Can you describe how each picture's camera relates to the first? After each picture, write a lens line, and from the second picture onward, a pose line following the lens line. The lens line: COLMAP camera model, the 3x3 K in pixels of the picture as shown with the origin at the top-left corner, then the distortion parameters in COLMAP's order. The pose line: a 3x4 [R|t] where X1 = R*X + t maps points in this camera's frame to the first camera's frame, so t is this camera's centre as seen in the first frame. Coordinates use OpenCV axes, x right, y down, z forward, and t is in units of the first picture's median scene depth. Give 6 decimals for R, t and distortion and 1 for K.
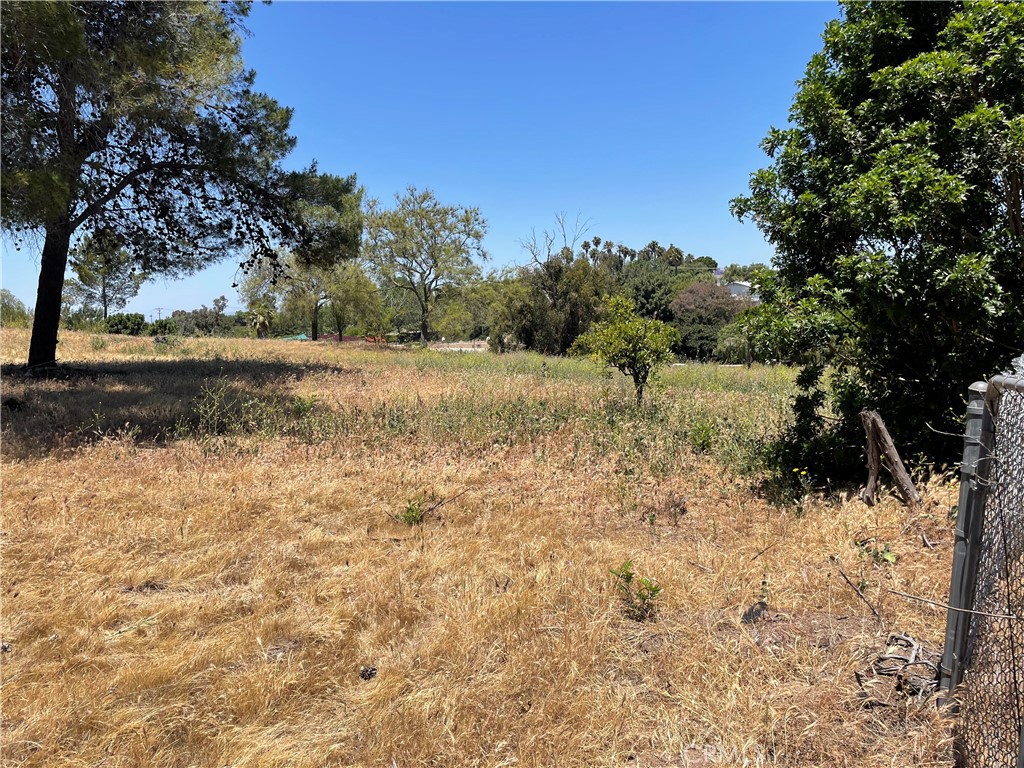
lens RADIAL K [[760.8, 0, 512.0], [0, 760.8, 384.0], [0, 0, 1]] dist [0.073851, -0.107504]
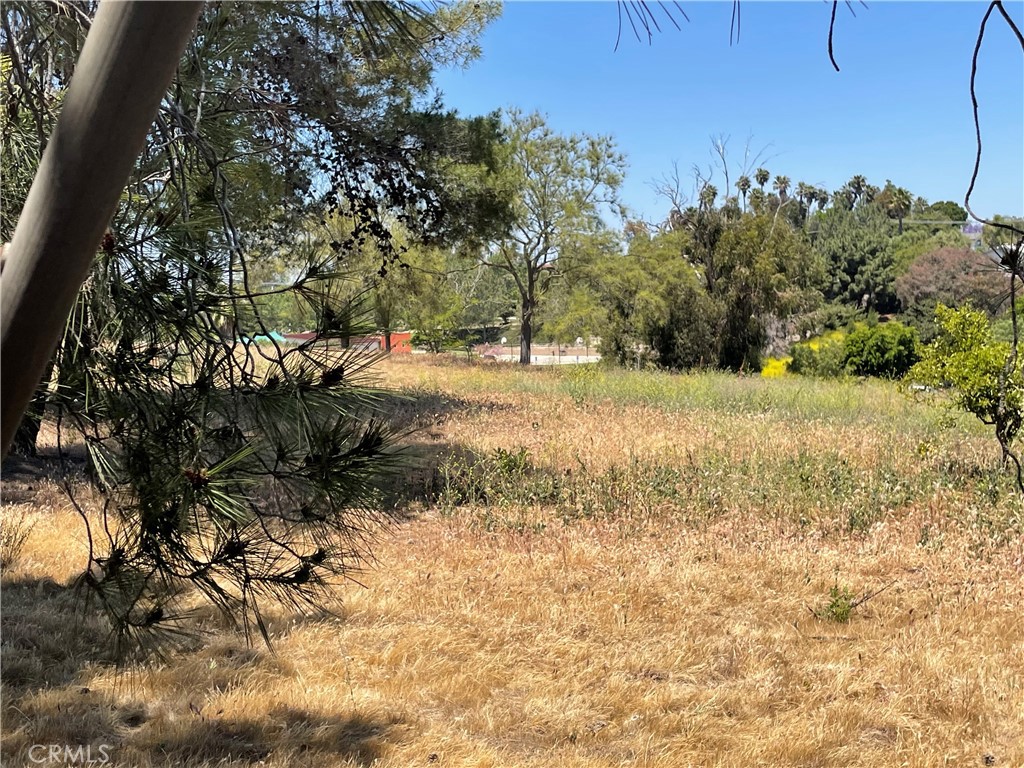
lens RADIAL K [[1286.2, 0, 512.0], [0, 1286.2, 384.0], [0, 0, 1]] dist [0.006978, 0.002720]
pose [[0.997094, 0.006682, -0.075892, -0.116132], [-0.008534, 0.999673, -0.024098, -0.009753], [0.075706, 0.024676, 0.996825, -0.116676]]
